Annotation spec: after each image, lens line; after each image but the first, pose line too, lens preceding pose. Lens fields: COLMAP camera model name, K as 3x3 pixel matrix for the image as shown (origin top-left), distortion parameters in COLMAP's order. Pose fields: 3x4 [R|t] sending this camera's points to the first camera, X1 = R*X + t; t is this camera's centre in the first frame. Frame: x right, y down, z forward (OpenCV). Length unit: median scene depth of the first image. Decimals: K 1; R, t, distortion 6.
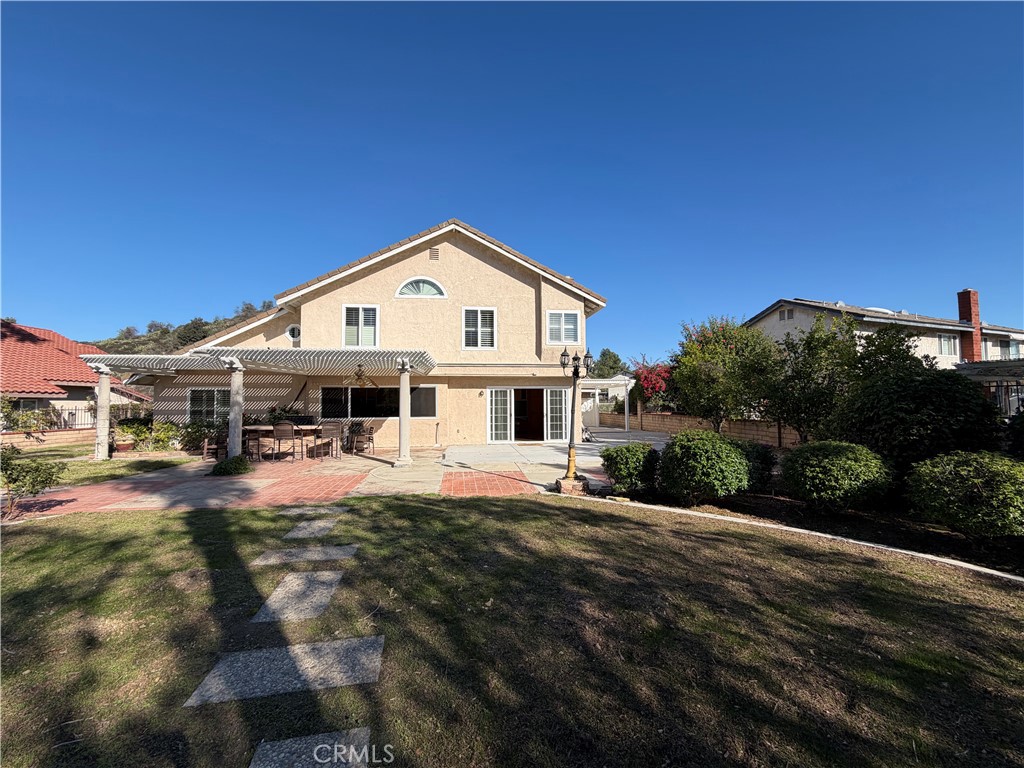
lens RADIAL K [[407.4, 0, 510.5], [0, 407.4, 384.5], [0, 0, 1]] dist [-0.000664, -0.000165]
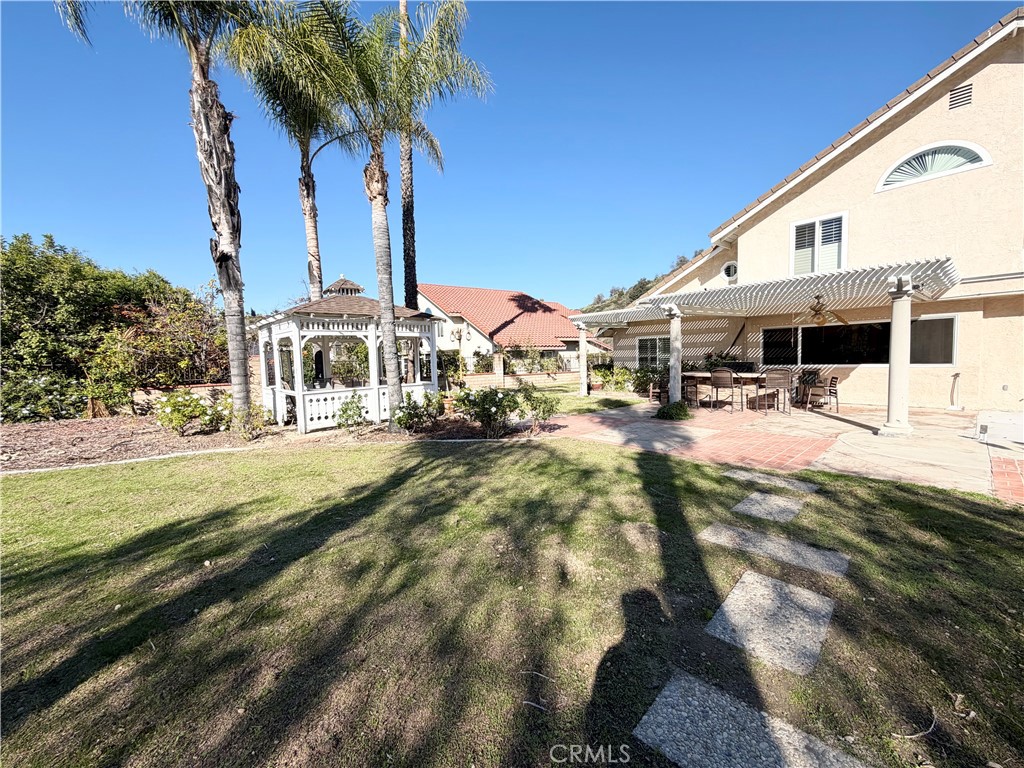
lens RADIAL K [[407.4, 0, 510.4], [0, 407.4, 385.2], [0, 0, 1]] dist [-0.000664, -0.000165]
pose [[0.563550, 0.047198, -0.824733, -0.093150], [0.062649, 0.993049, 0.099640, 0.009678], [0.823703, -0.107821, 0.556676, 0.126389]]
